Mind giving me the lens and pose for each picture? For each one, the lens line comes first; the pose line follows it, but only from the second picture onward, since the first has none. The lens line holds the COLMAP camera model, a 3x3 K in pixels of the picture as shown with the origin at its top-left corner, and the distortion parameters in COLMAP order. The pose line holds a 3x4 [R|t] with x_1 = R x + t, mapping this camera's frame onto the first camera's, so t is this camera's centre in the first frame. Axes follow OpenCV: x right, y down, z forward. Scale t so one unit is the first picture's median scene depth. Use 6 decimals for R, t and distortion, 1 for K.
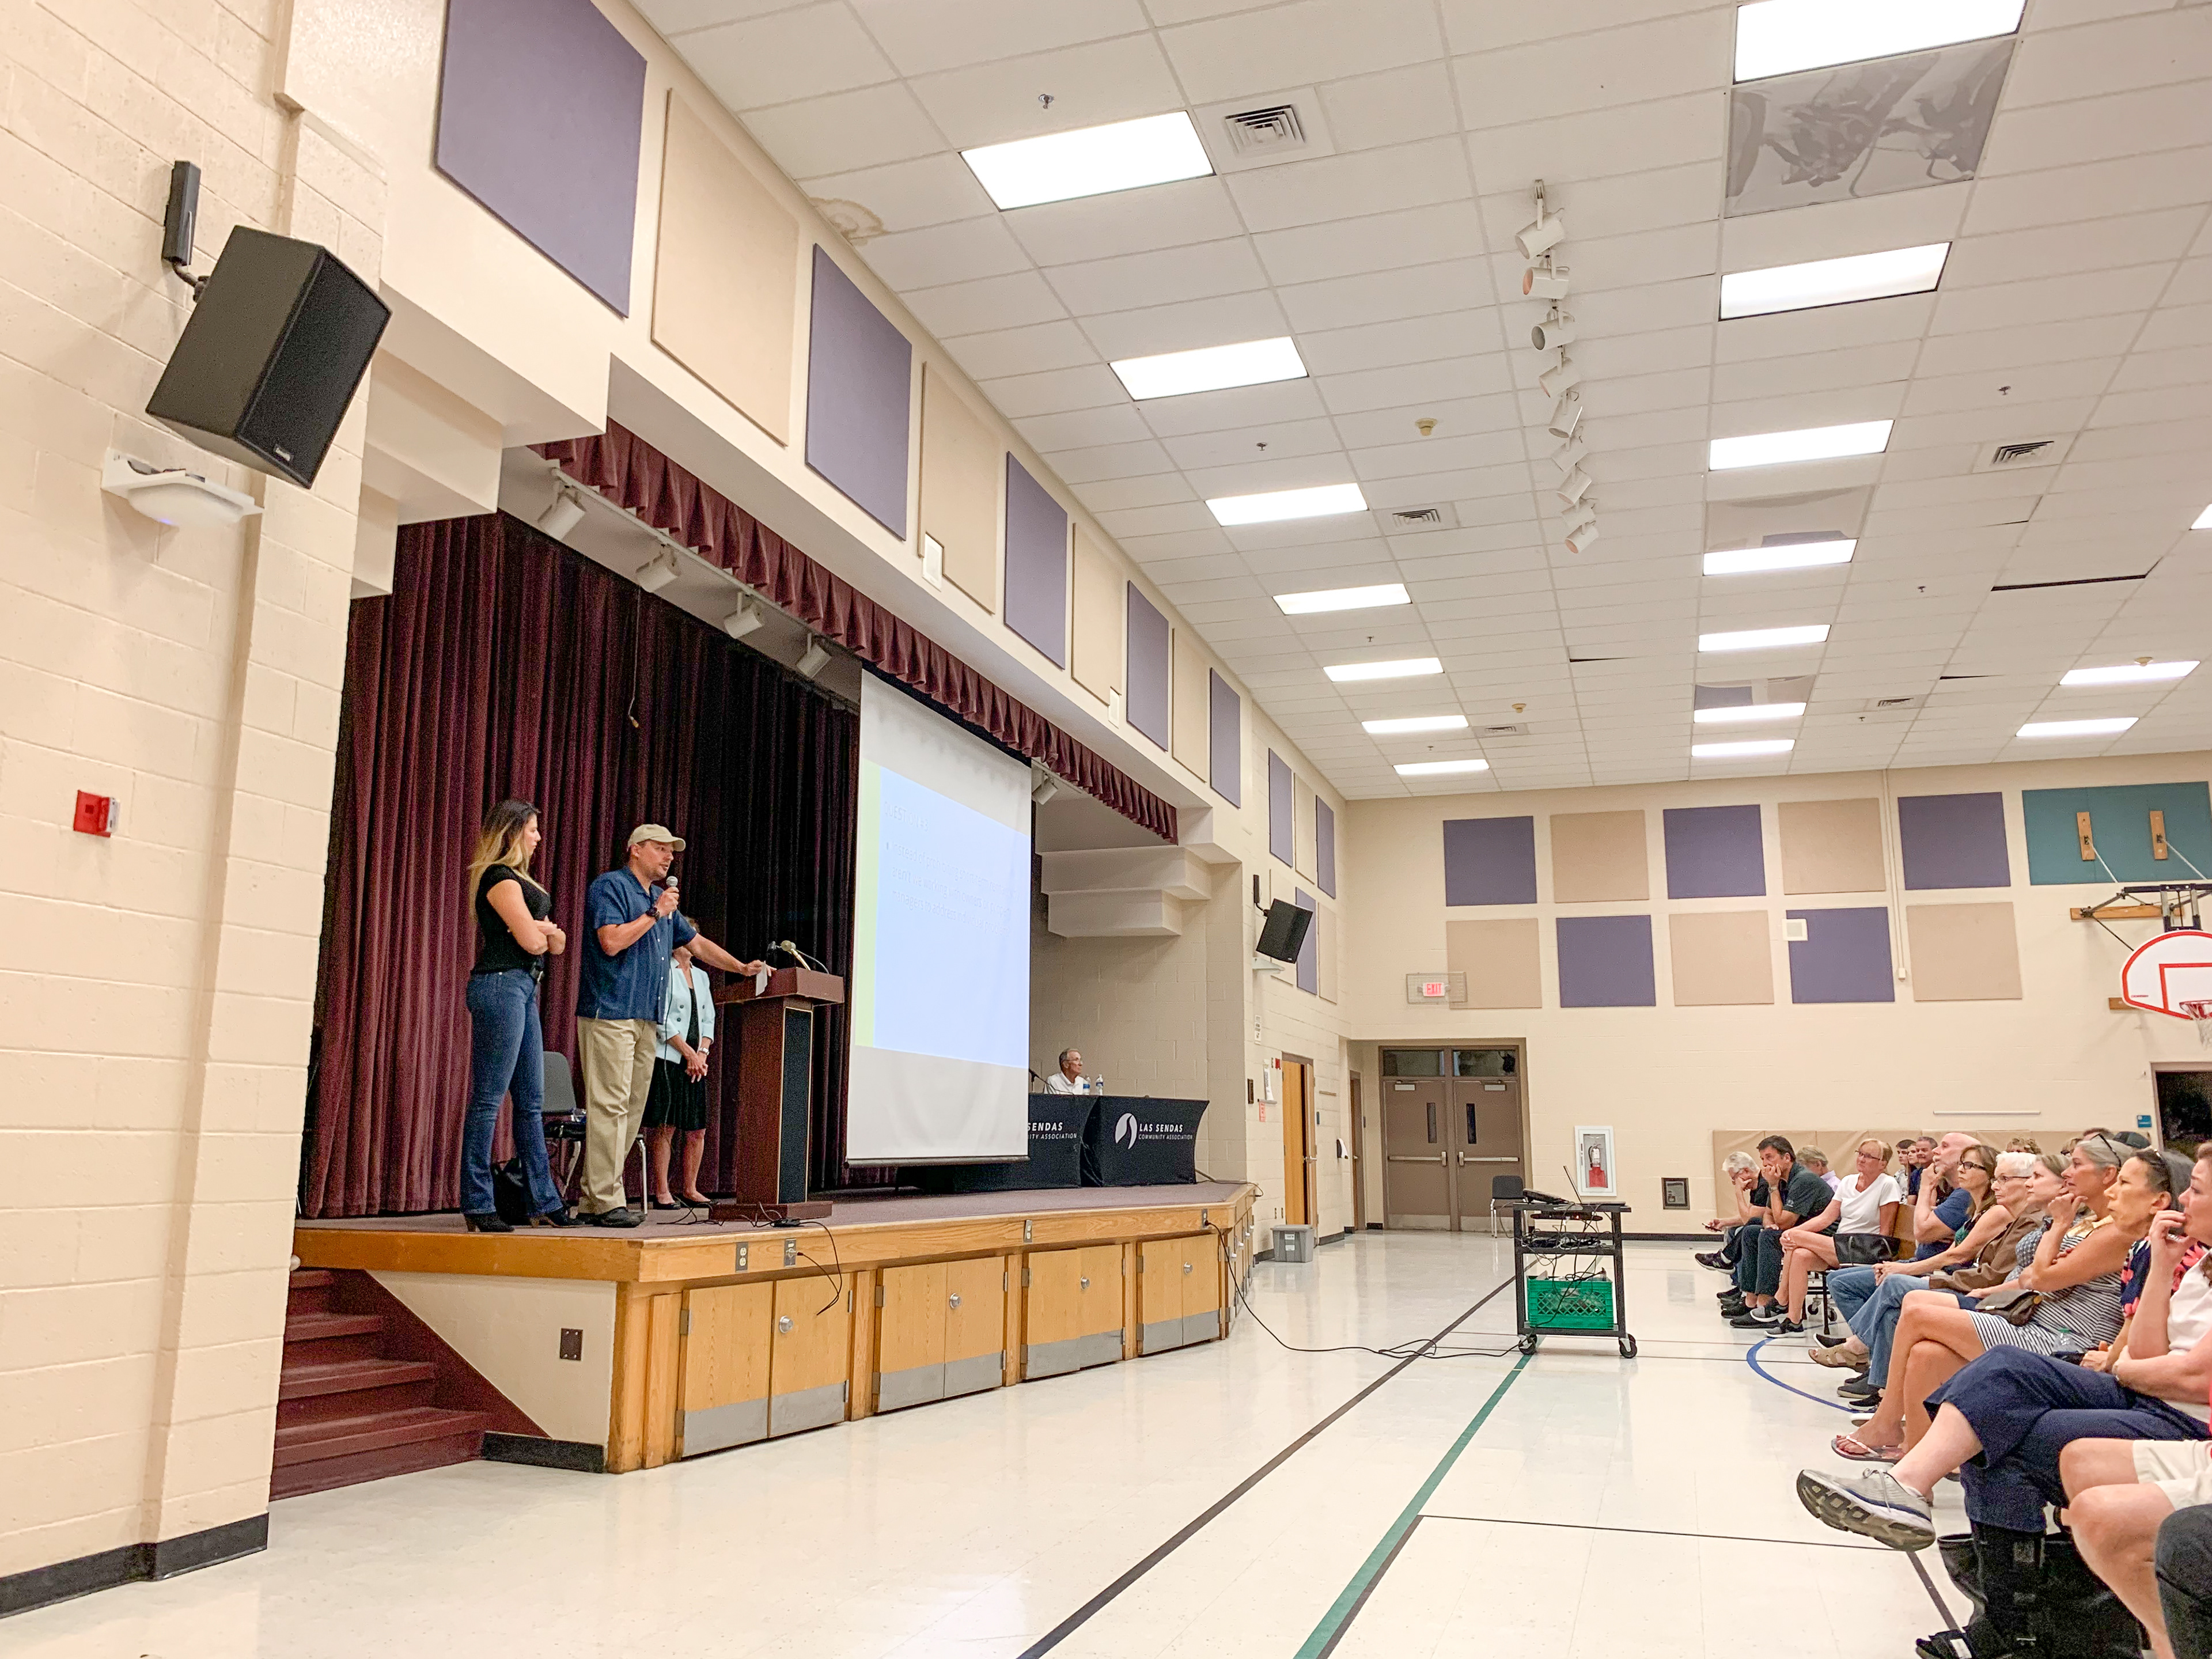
lens RADIAL K [[1698.7, 0, 1094.8], [0, 1698.7, 826.6], [0, 0, 1]] dist [0.051231, -0.080987]
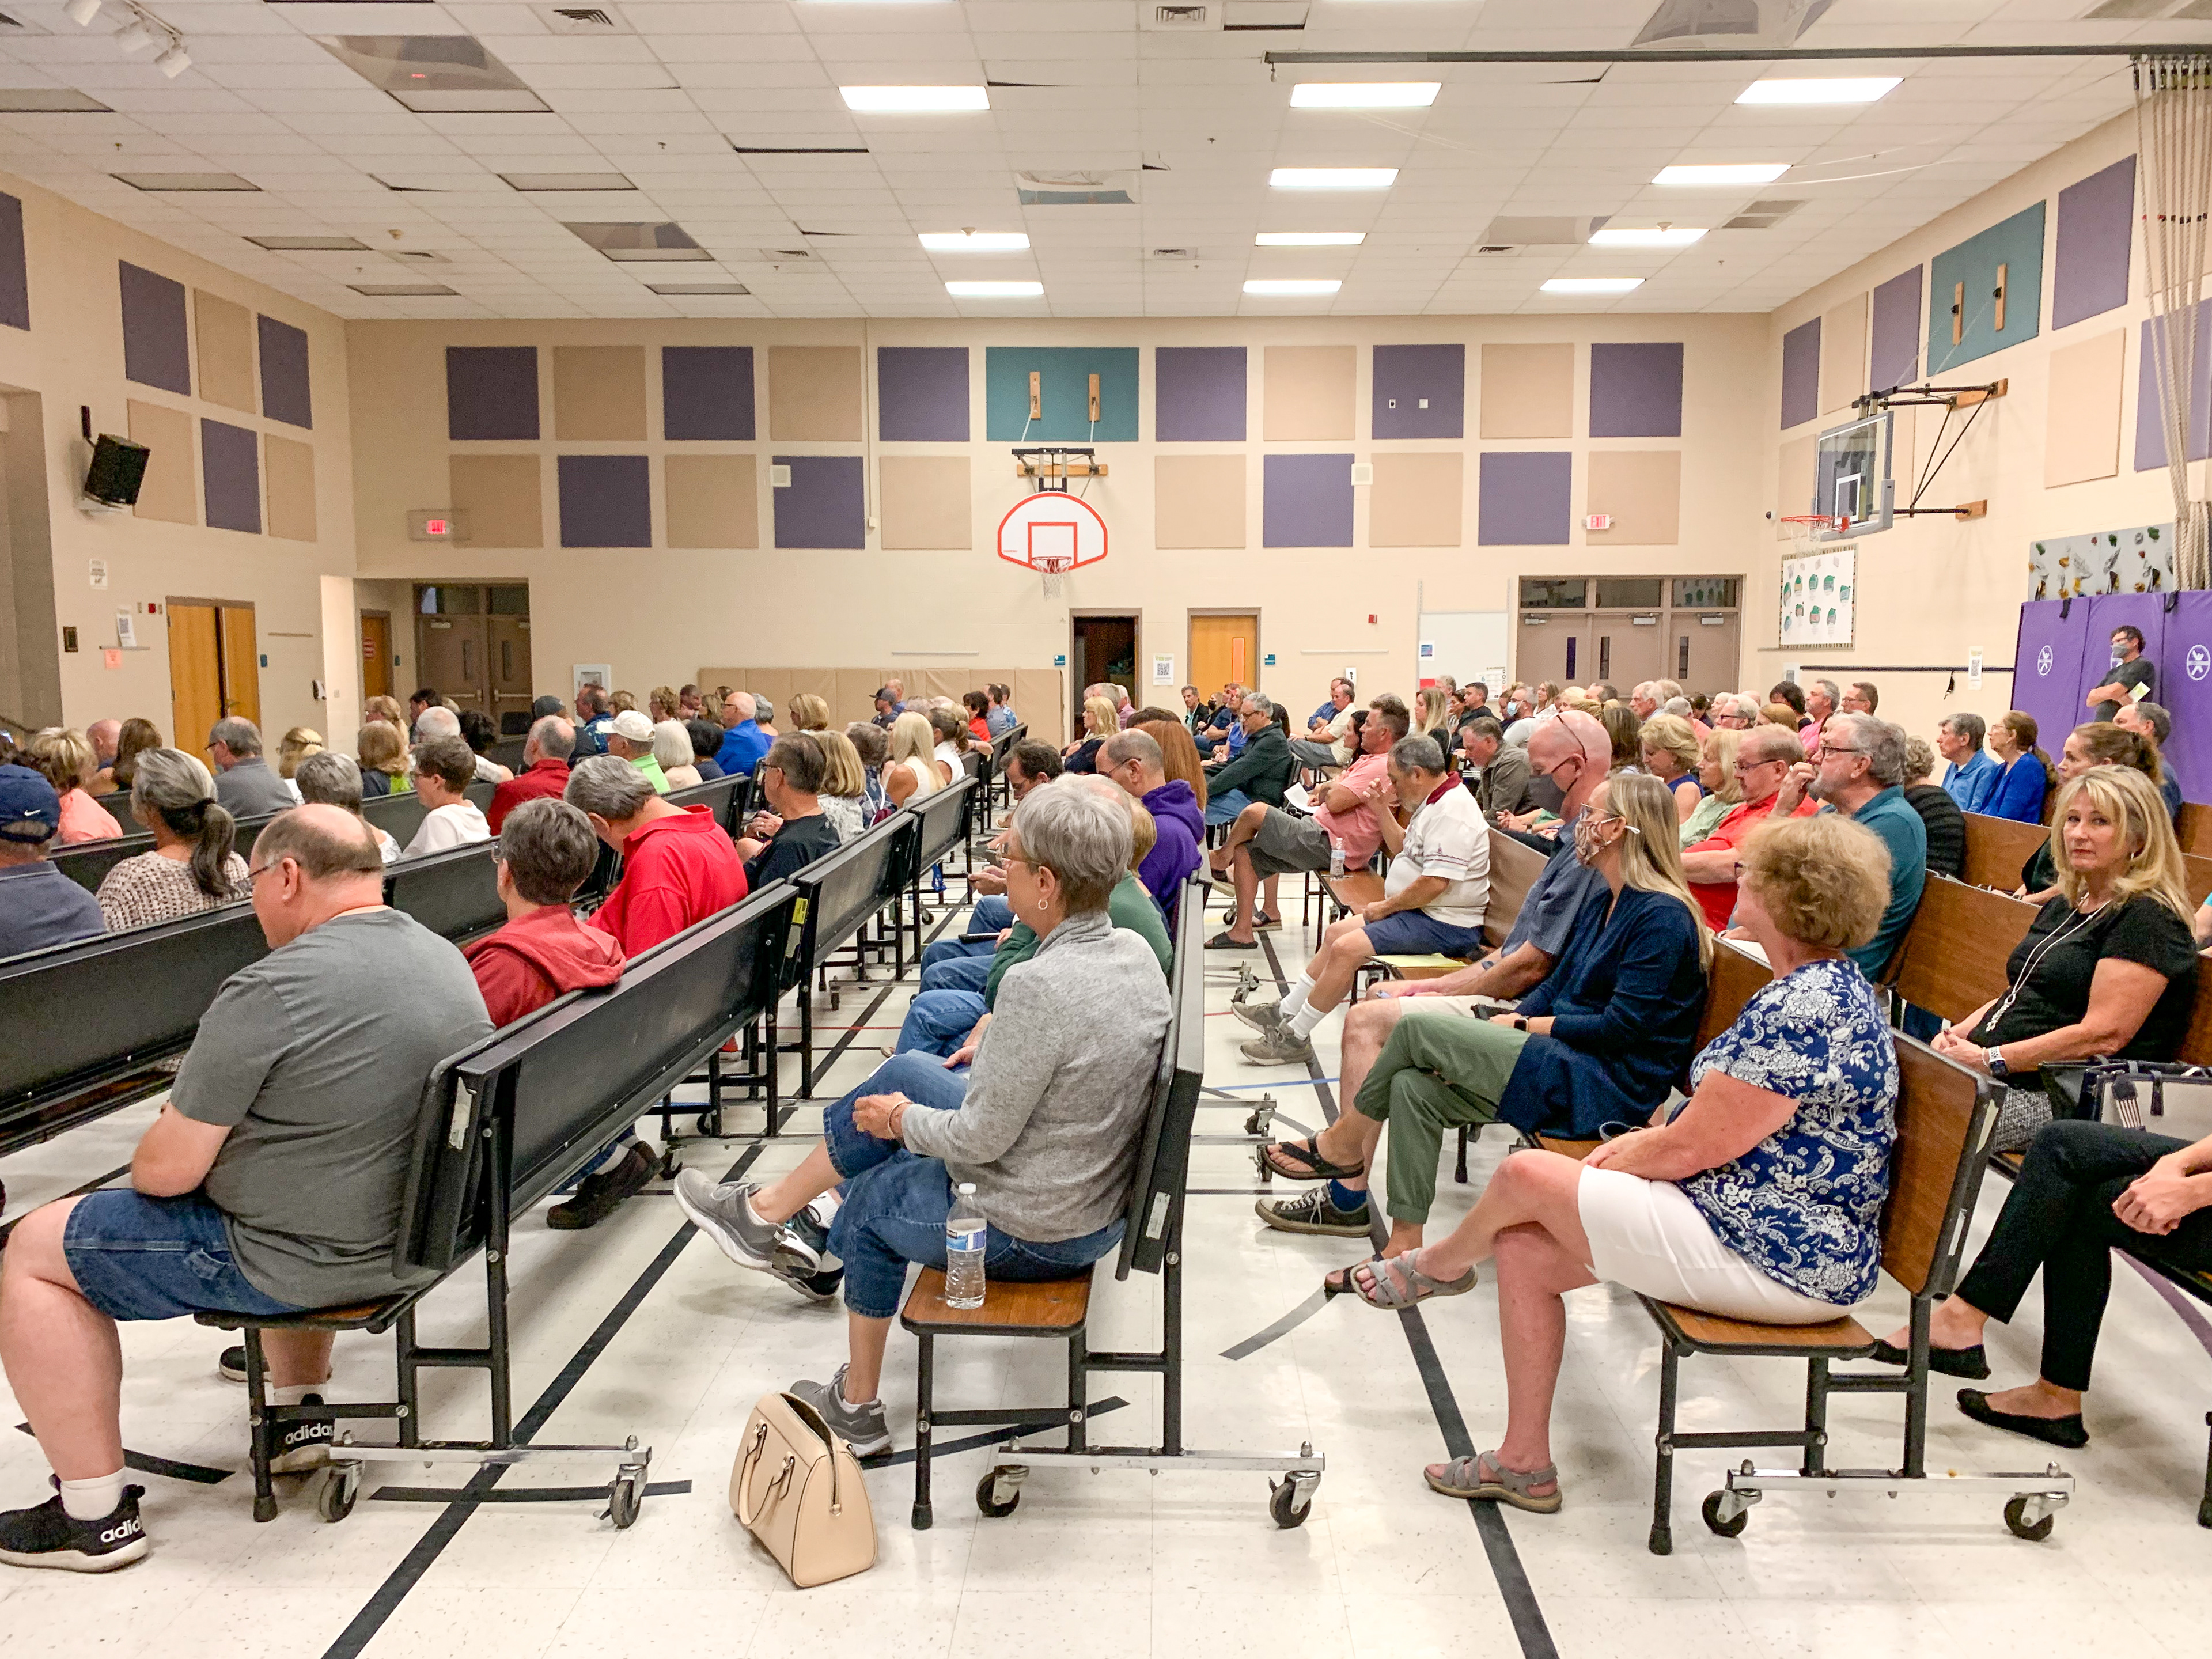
lens RADIAL K [[1744.4, 0, 1115.3], [0, 1744.4, 856.3], [0, 0, 1]] dist [0.138904, -0.289012]
pose [[0.955939, -0.037956, 0.291101, 0.677869], [-0.048446, 0.957614, 0.283951, -0.076399], [-0.289540, -0.285542, 0.913582, -0.240615]]
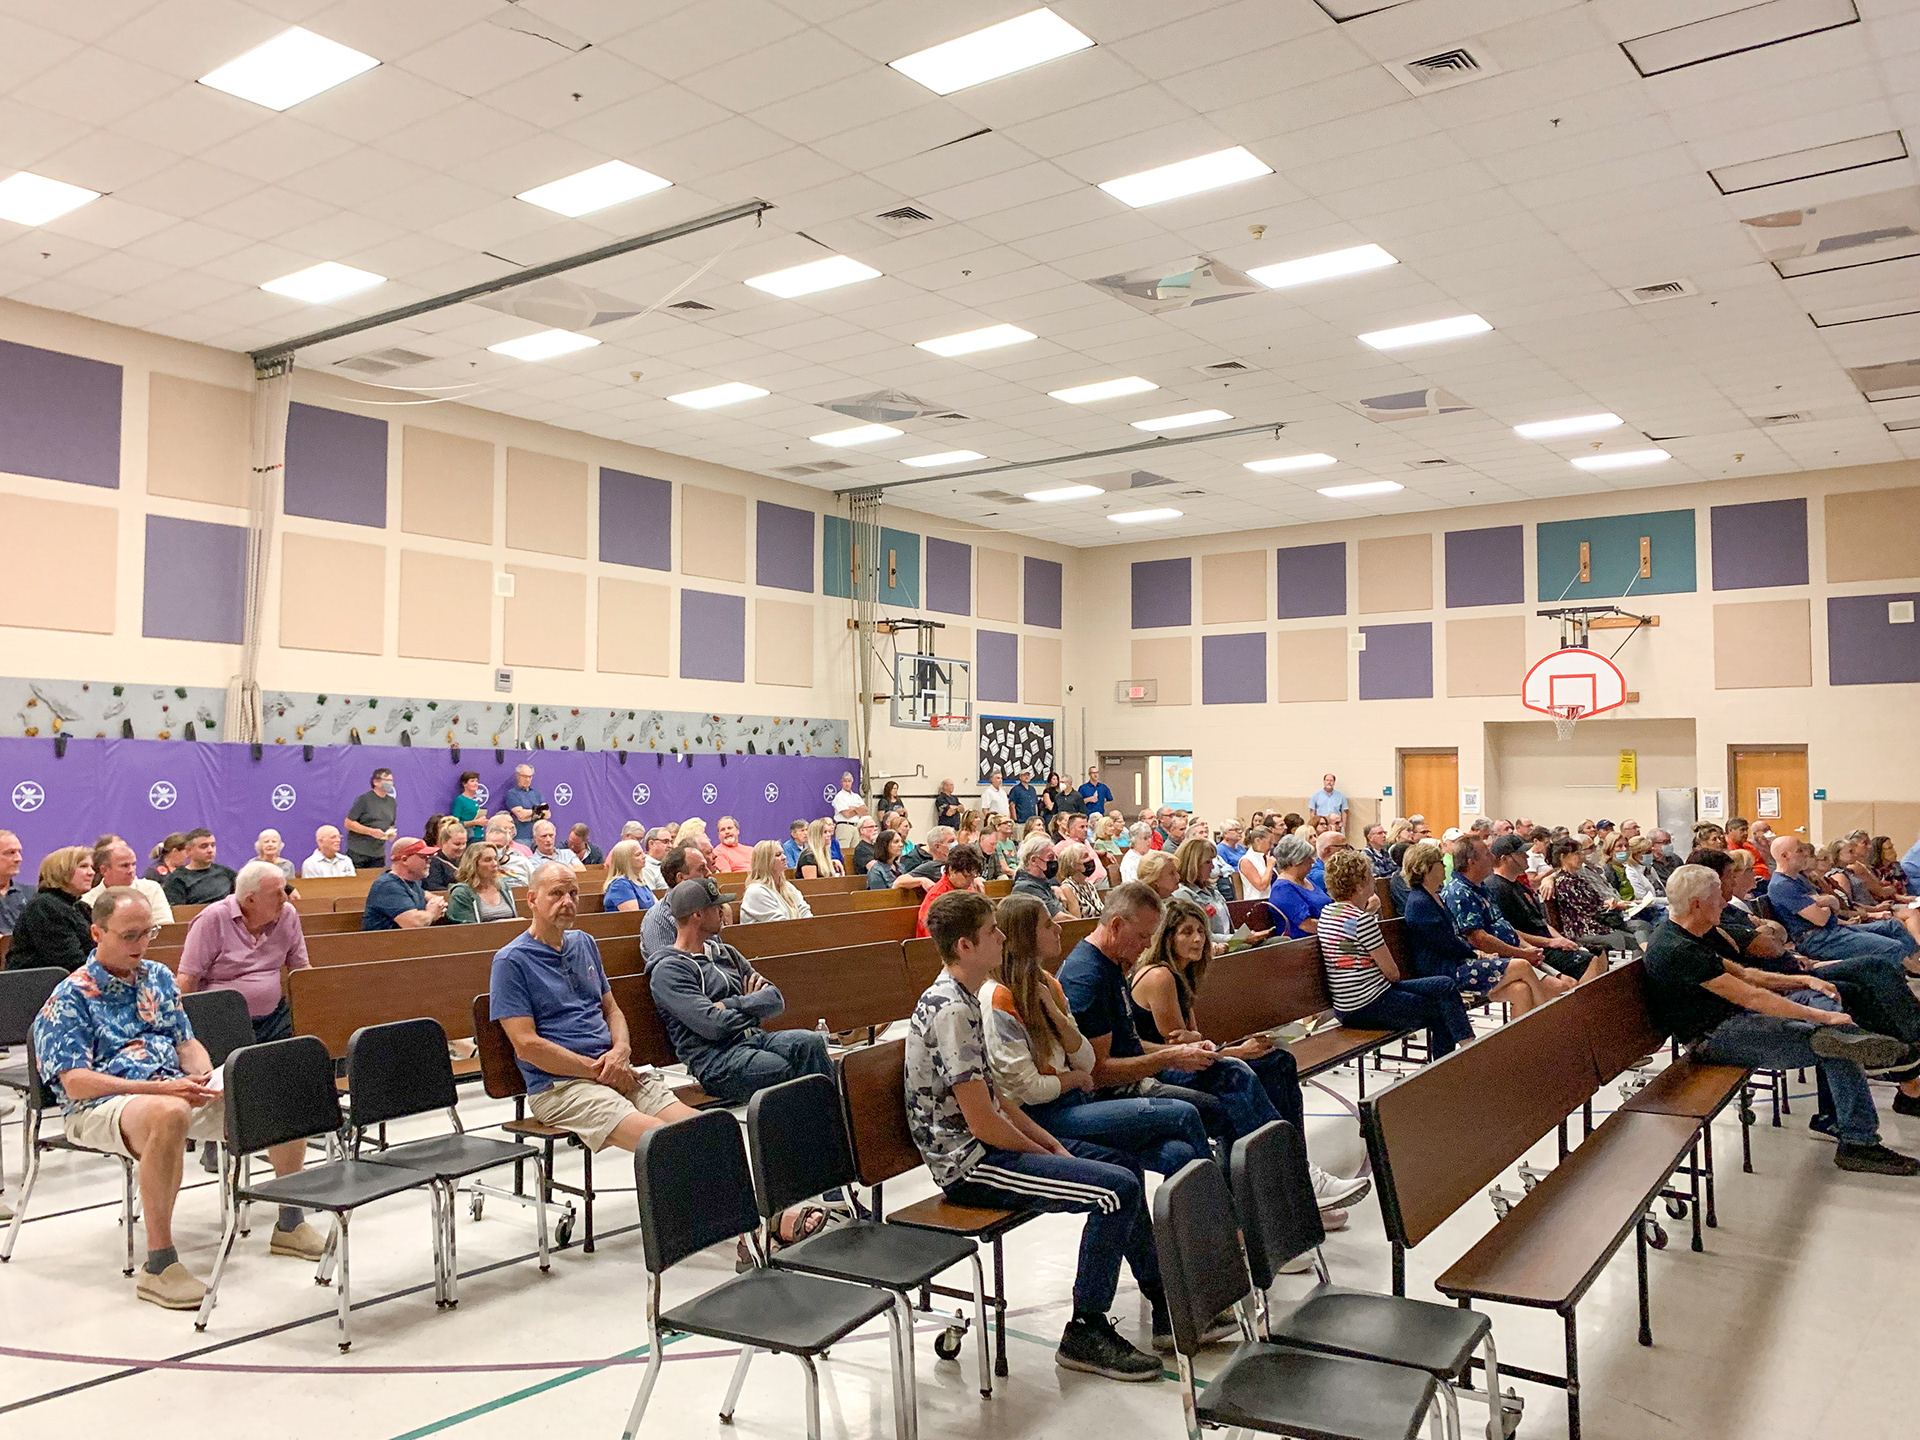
lens RADIAL K [[1615.8, 0, 960.0], [0, 1615.8, 720.0], [0, 0, 1]] dist [0.005193, 0.008879]
pose [[-0.952195, 0.018660, 0.304920, 0.682454], [-0.051101, 0.974340, -0.219203, 0.411046], [-0.301186, -0.224305, -0.926808, 2.327958]]
